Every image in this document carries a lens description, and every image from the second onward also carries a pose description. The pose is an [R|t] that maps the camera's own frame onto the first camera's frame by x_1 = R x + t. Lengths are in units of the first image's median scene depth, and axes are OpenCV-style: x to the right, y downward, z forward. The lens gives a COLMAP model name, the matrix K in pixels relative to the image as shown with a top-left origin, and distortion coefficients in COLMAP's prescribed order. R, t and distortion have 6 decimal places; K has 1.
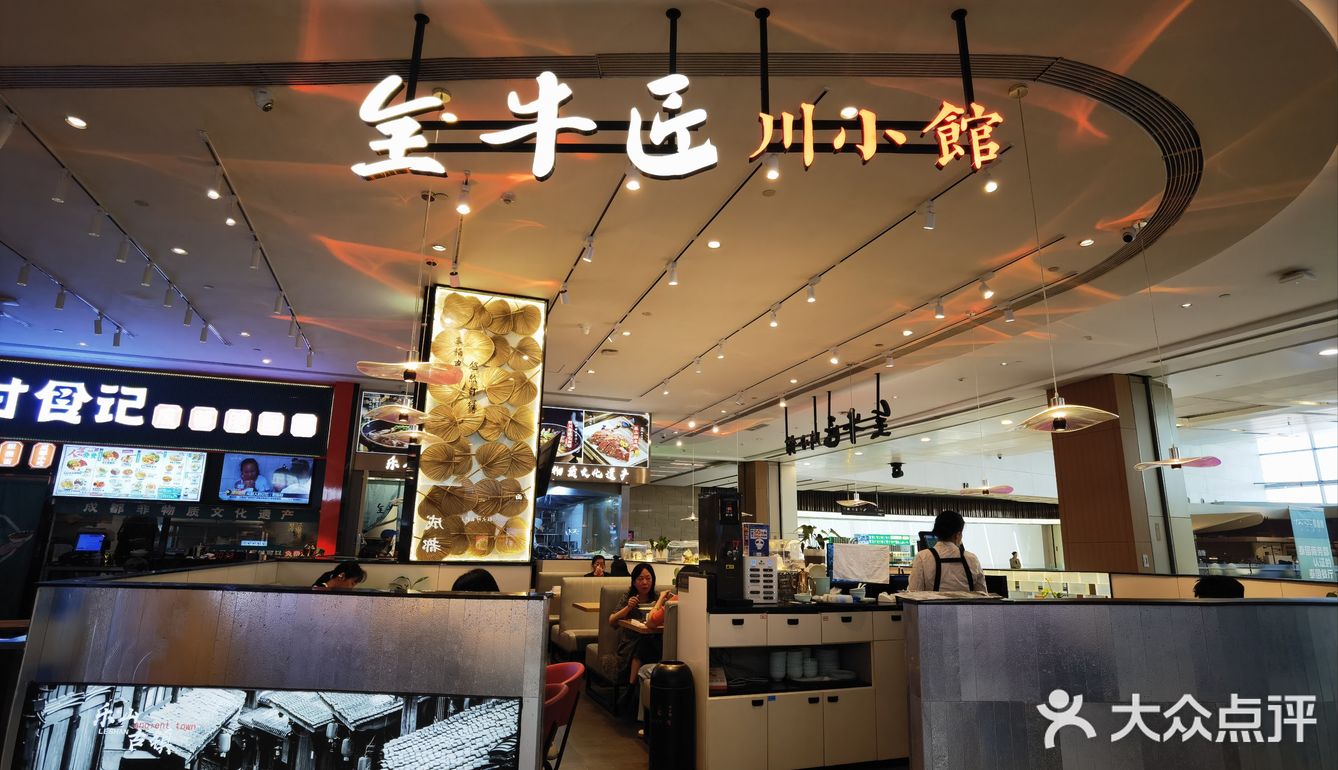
lens RADIAL K [[701.7, 0, 674.4], [0, 701.7, 389.1], [0, 0, 1]] dist [-0.013938, -0.003899]
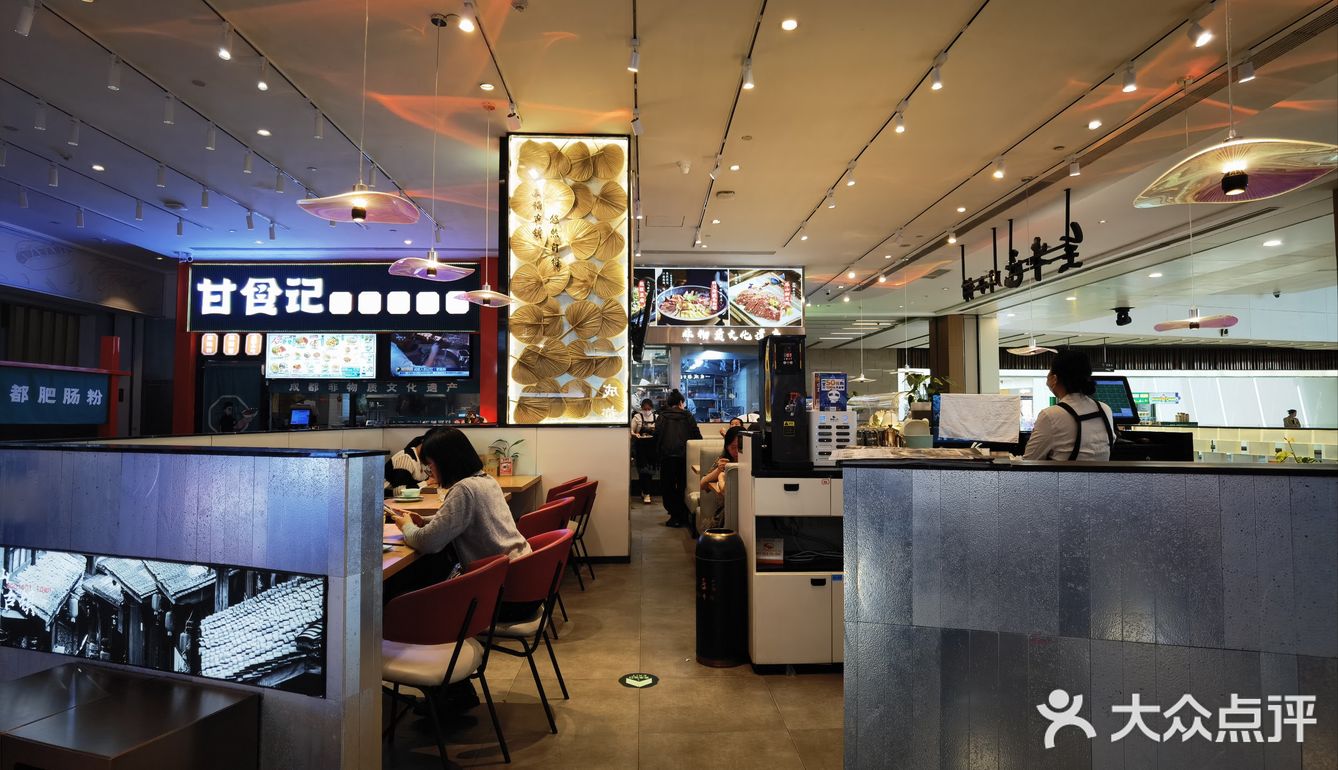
lens RADIAL K [[701.7, 0, 673.6], [0, 701.7, 393.6], [0, 0, 1]] dist [-0.013938, -0.003899]
pose [[0.956331, -0.028394, -0.290903, 0.103386], [0.082920, 0.980735, 0.176871, 0.033839], [0.280276, -0.193269, 0.940262, 0.105923]]
